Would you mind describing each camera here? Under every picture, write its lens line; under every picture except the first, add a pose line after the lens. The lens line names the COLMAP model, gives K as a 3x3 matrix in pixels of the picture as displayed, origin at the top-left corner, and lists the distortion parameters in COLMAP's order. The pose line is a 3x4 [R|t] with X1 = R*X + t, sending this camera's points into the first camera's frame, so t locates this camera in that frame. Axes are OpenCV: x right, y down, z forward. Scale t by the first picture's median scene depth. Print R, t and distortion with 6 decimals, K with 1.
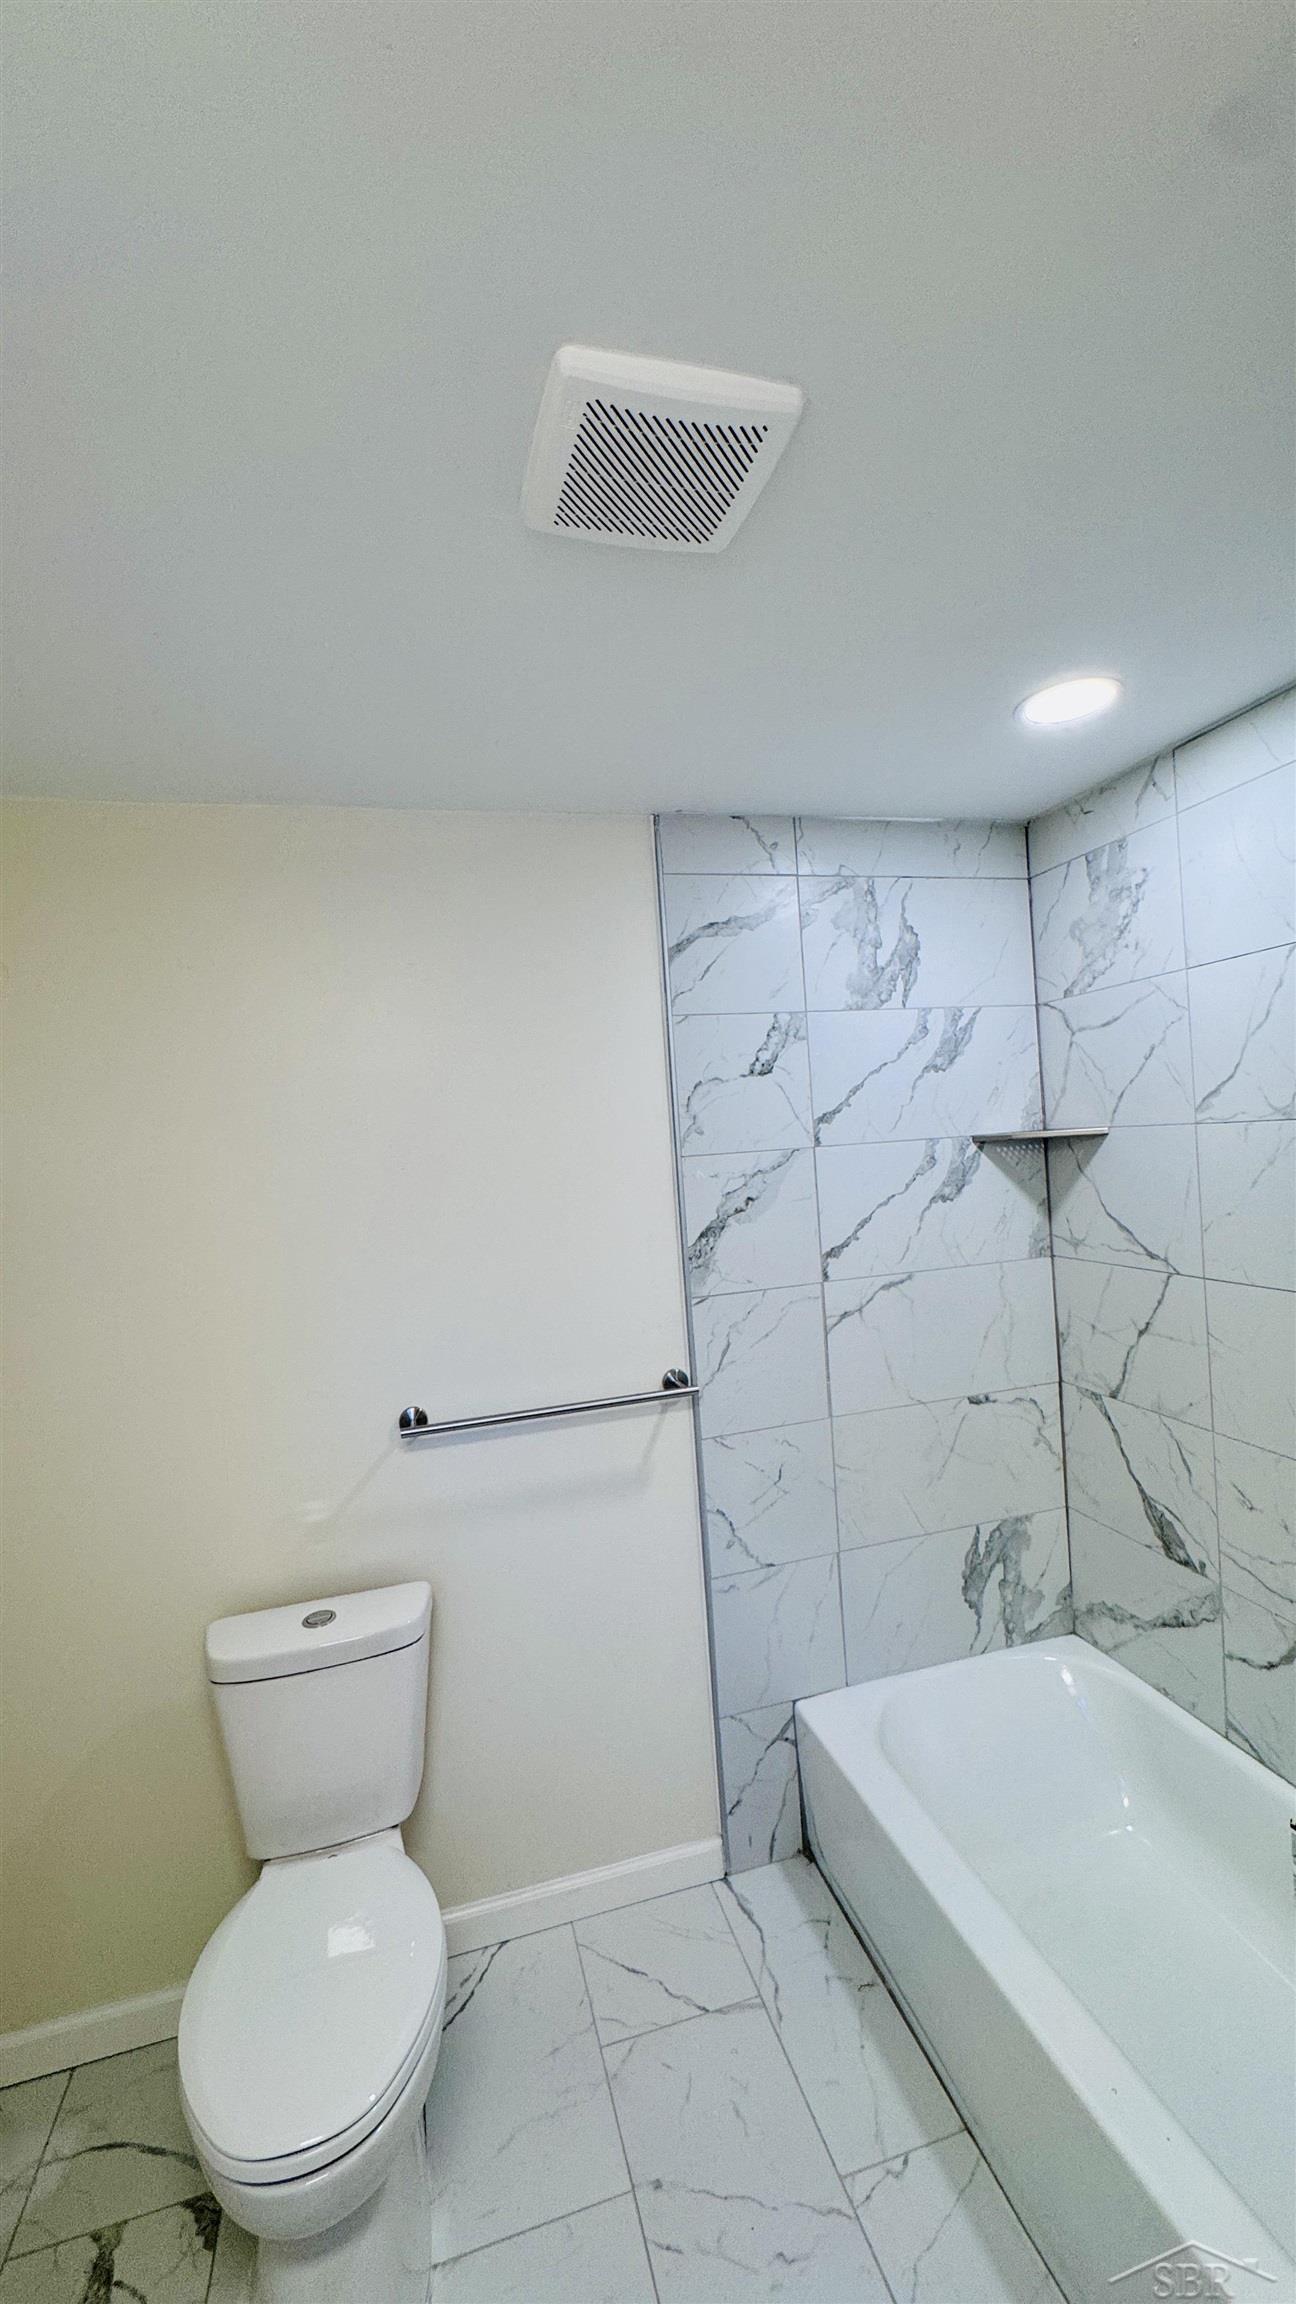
lens RADIAL K [[924.1, 0, 648.0], [0, 924.1, 1152.0], [0, 0, 1]] dist [-0.000293, 0.000052]
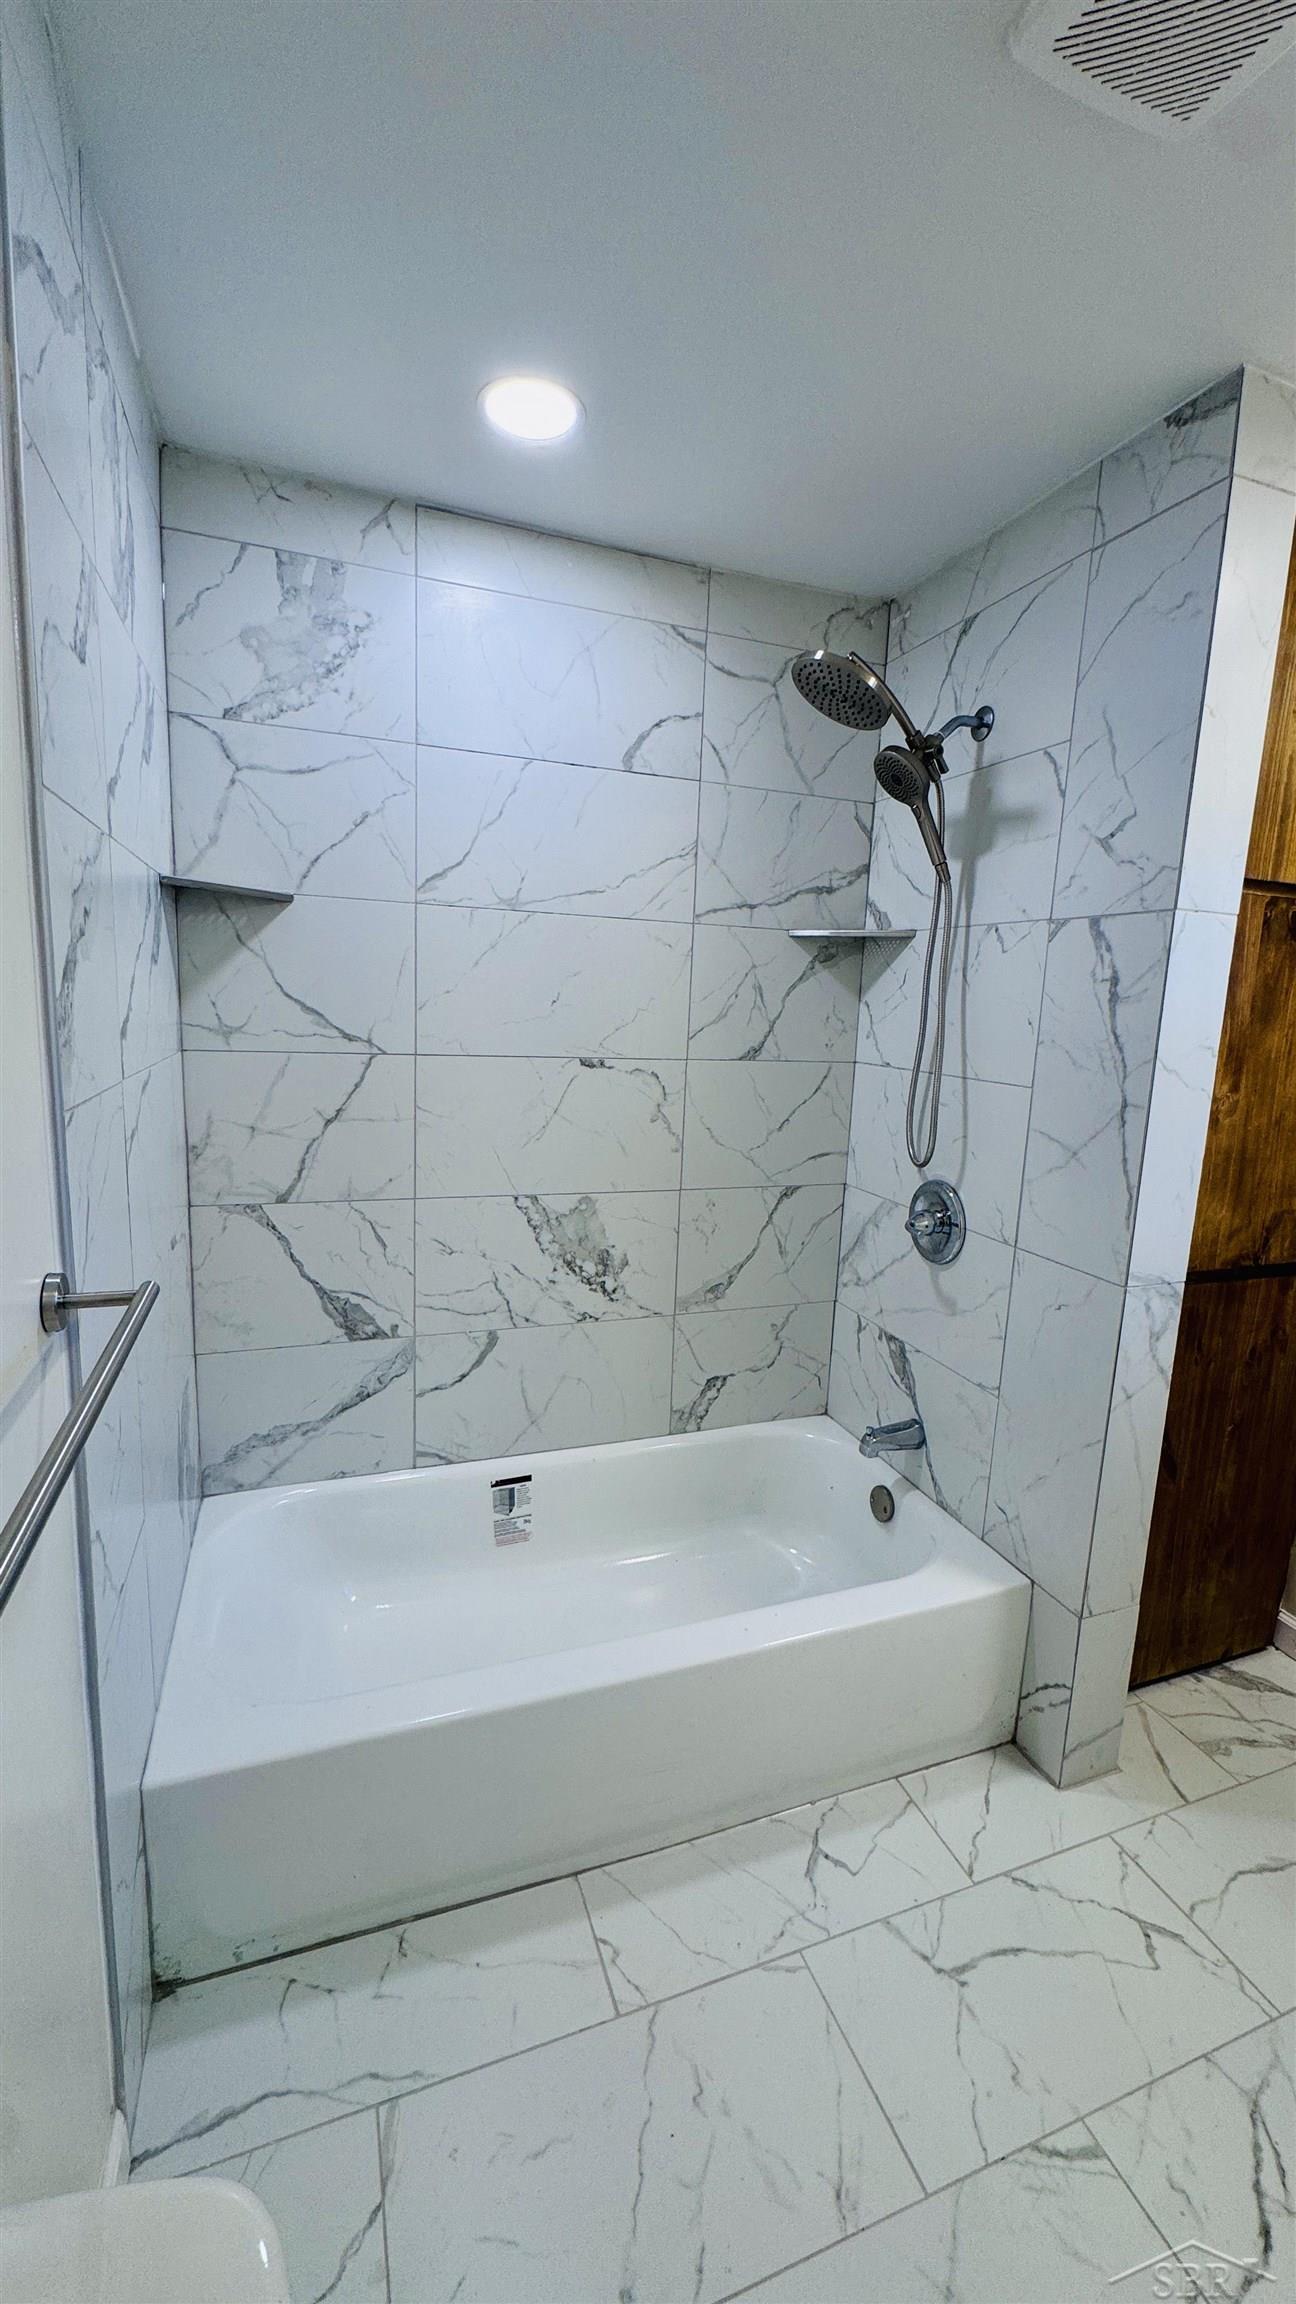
lens RADIAL K [[924.1, 0, 648.0], [0, 924.1, 1152.0], [0, 0, 1]] dist [-0.000293, 0.000052]
pose [[-0.086241, -0.096723, 0.991568, -0.417384], [-0.023133, 0.995202, 0.095065, 0.123951], [-0.996006, -0.014739, -0.088064, 0.727642]]
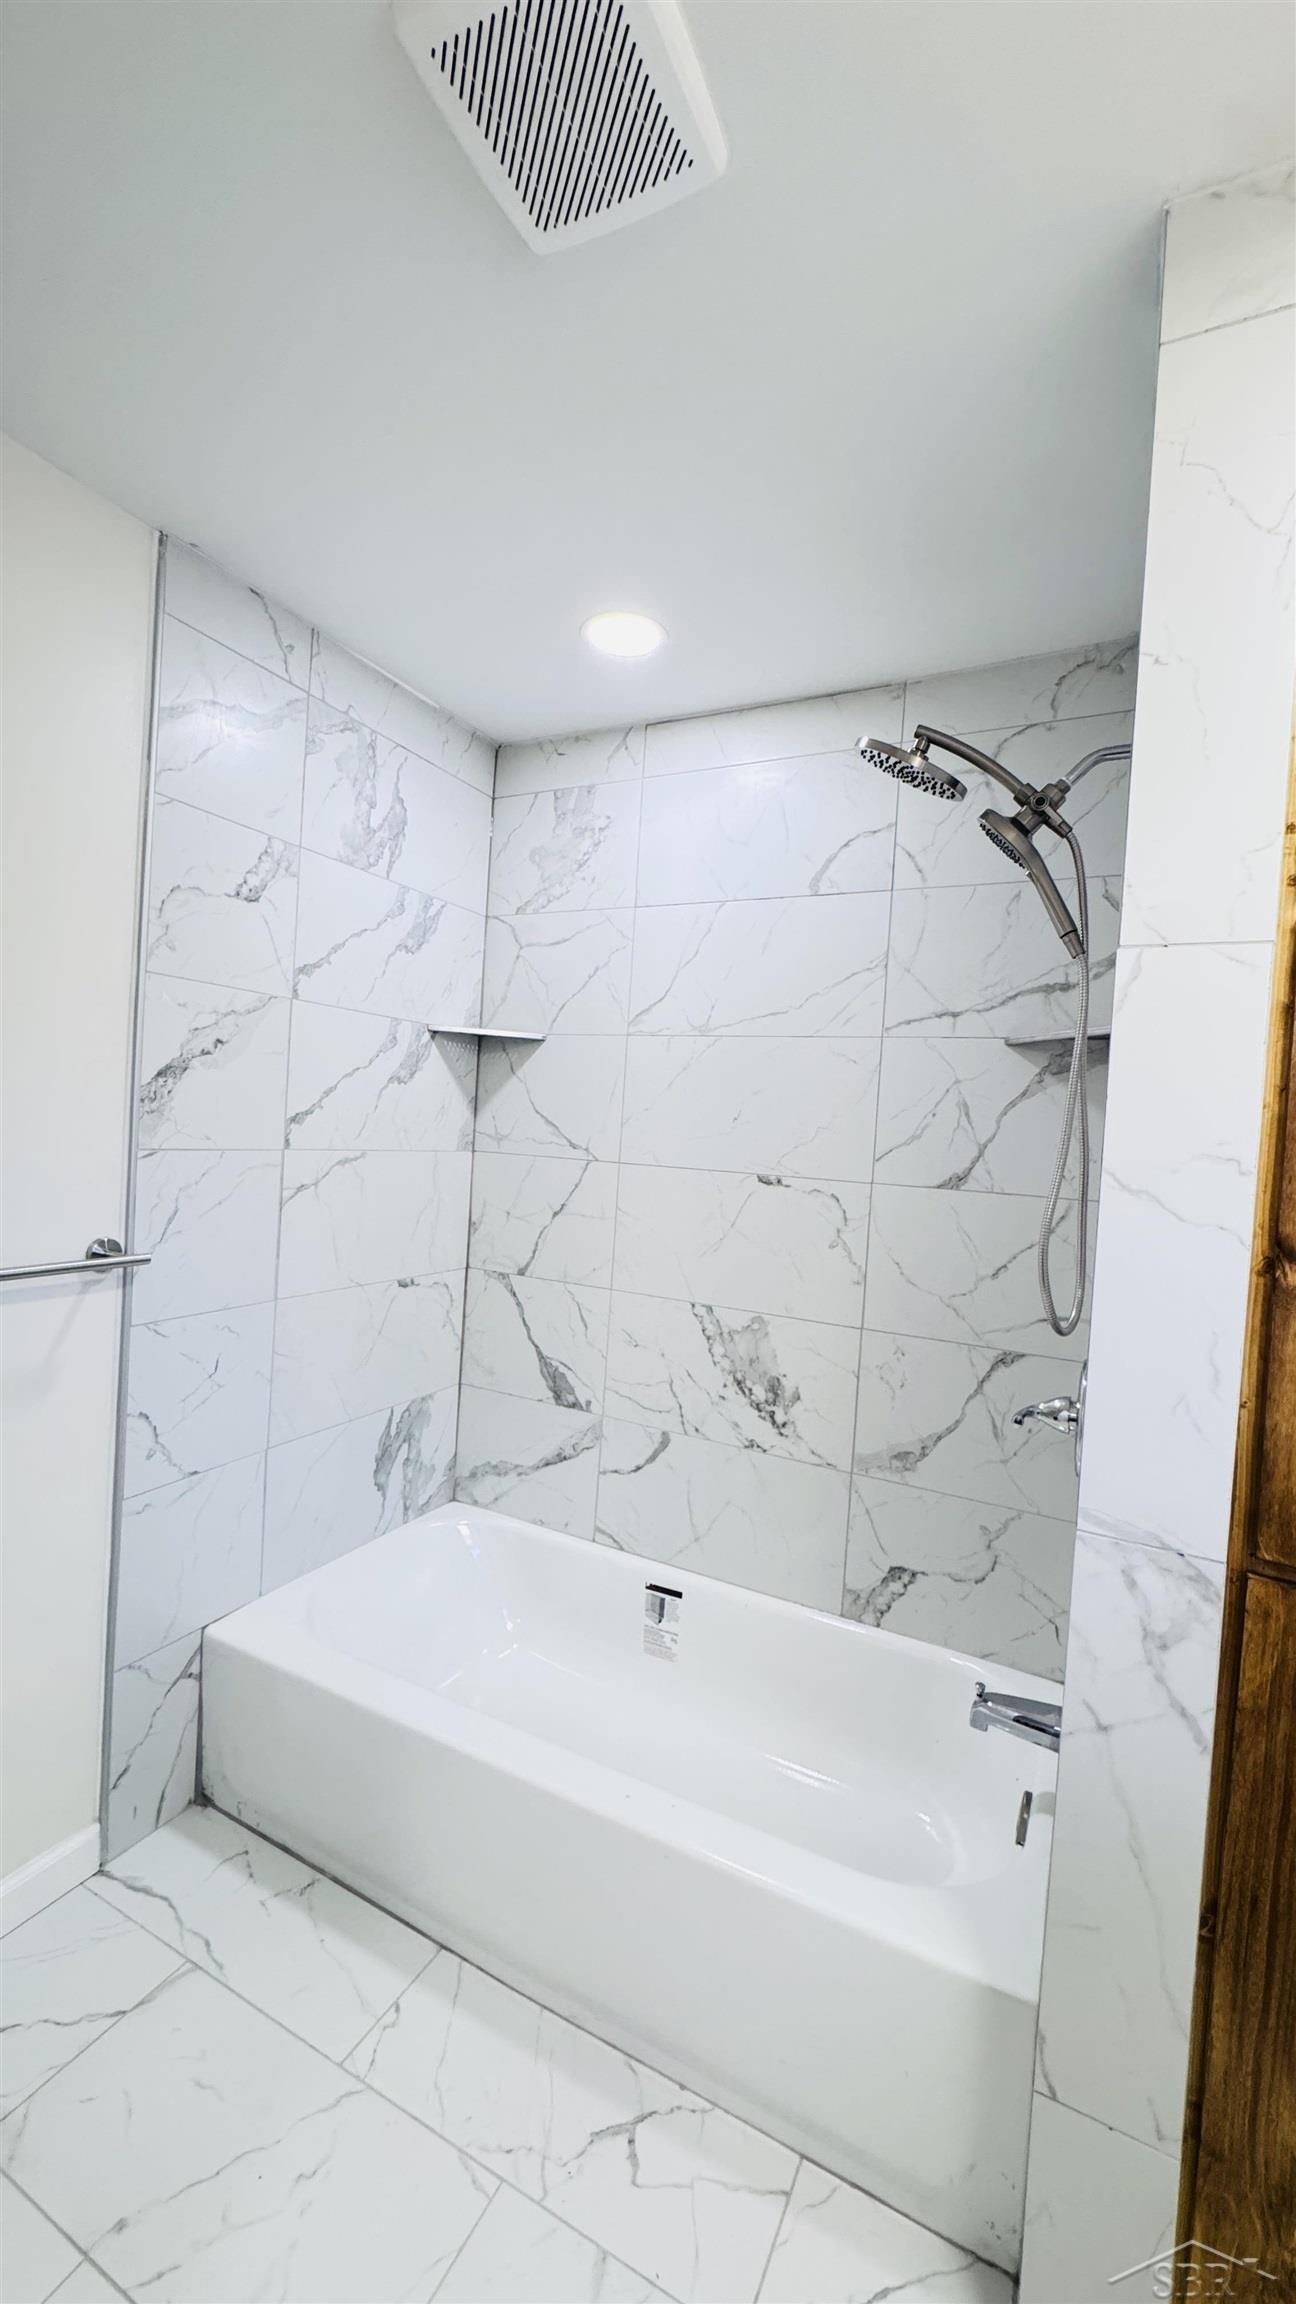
lens RADIAL K [[926.4, 0, 644.6], [0, 926.4, 1150.5], [0, 0, 1]] dist [-0.001360, 0.000498]
pose [[0.672596, 0.089968, 0.734521, -0.238281], [-0.097442, 0.994707, -0.032610, 0.138156], [-0.733567, -0.049640, 0.677802, 0.133170]]
